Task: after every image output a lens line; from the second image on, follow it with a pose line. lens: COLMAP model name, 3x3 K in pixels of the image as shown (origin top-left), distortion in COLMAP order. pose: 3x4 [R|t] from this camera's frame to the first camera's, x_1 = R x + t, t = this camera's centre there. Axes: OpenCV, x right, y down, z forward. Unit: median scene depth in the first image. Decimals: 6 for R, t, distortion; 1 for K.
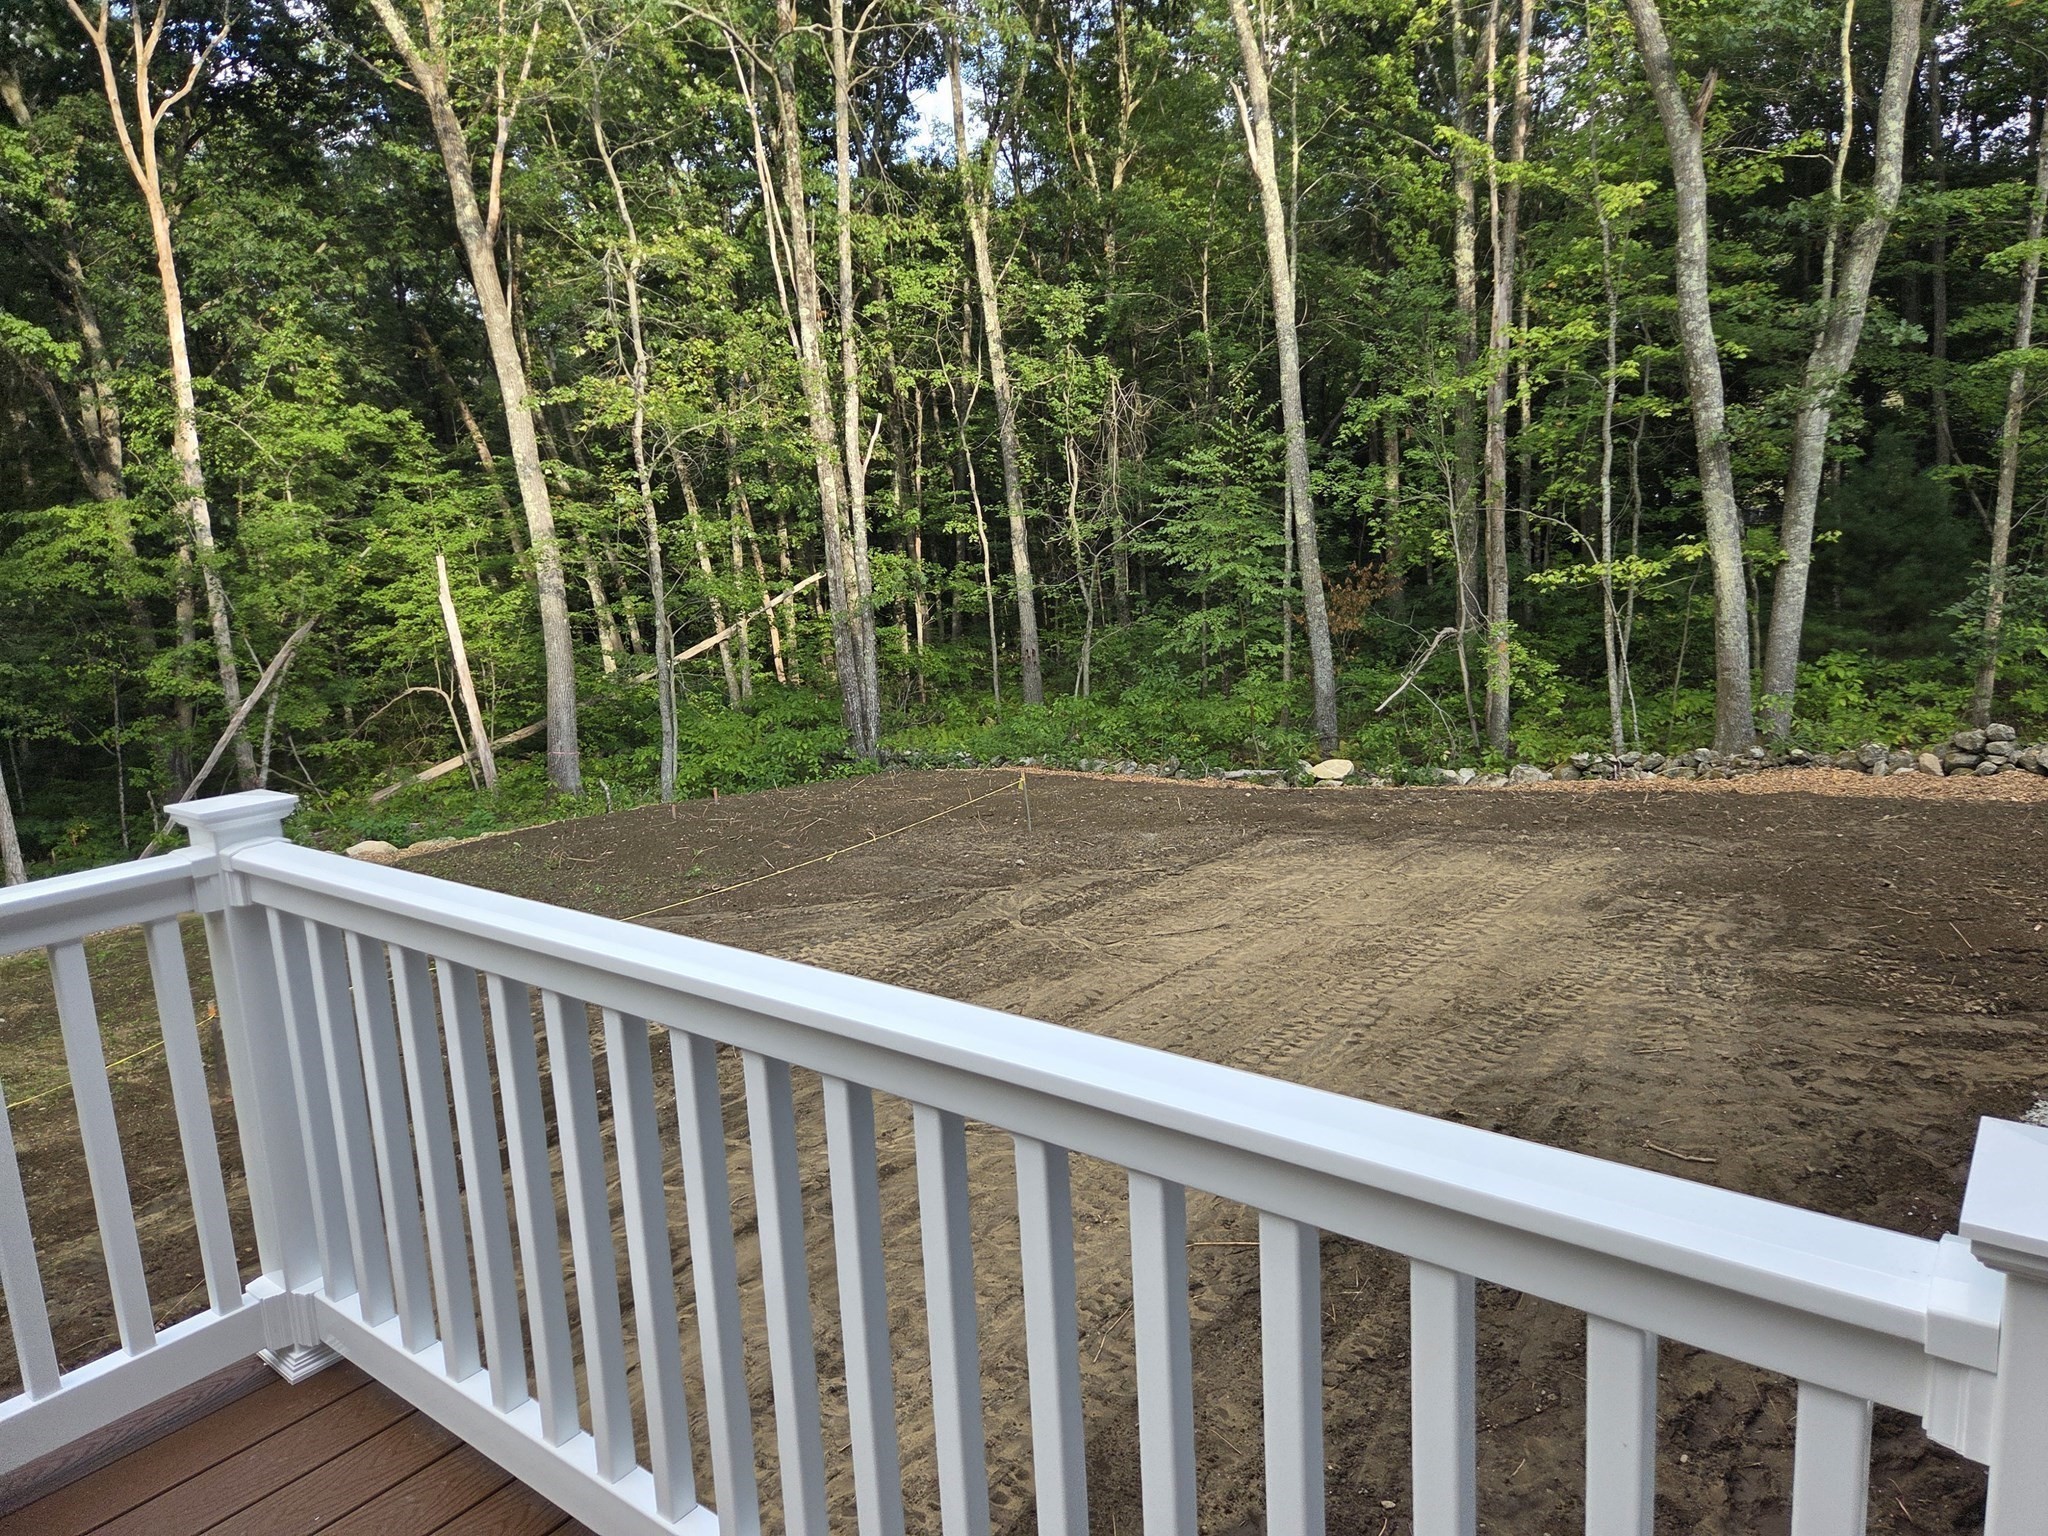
lens RADIAL K [[1373.0, 0, 1019.6], [0, 1373.0, 758.1], [0, 0, 1]] dist [0.086225, -0.063627]
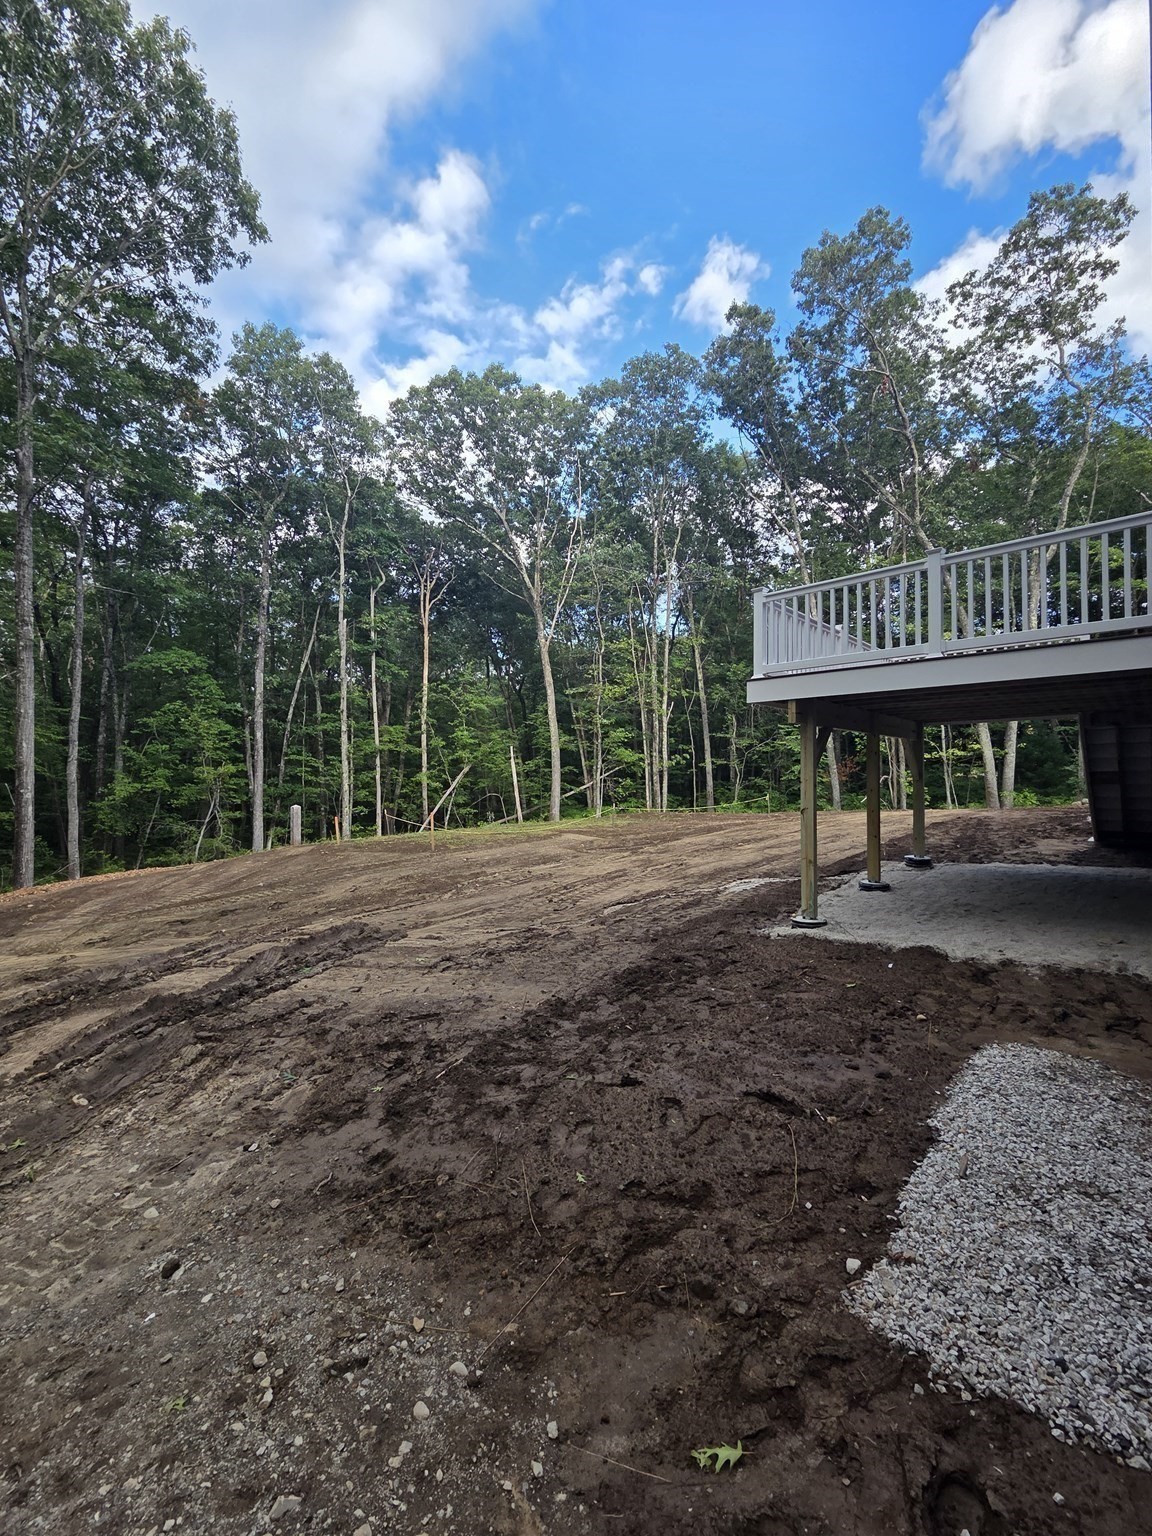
lens RADIAL K [[624.3, 0, 576.0], [0, 624.3, 768.0], [0, 0, 1]] dist [-0.000349, -0.000019]
pose [[0.993792, 0.053713, -0.097432, -0.245138], [-0.071805, 0.978584, -0.192916, 0.220117], [0.084984, 0.198715, 0.976366, -0.385401]]
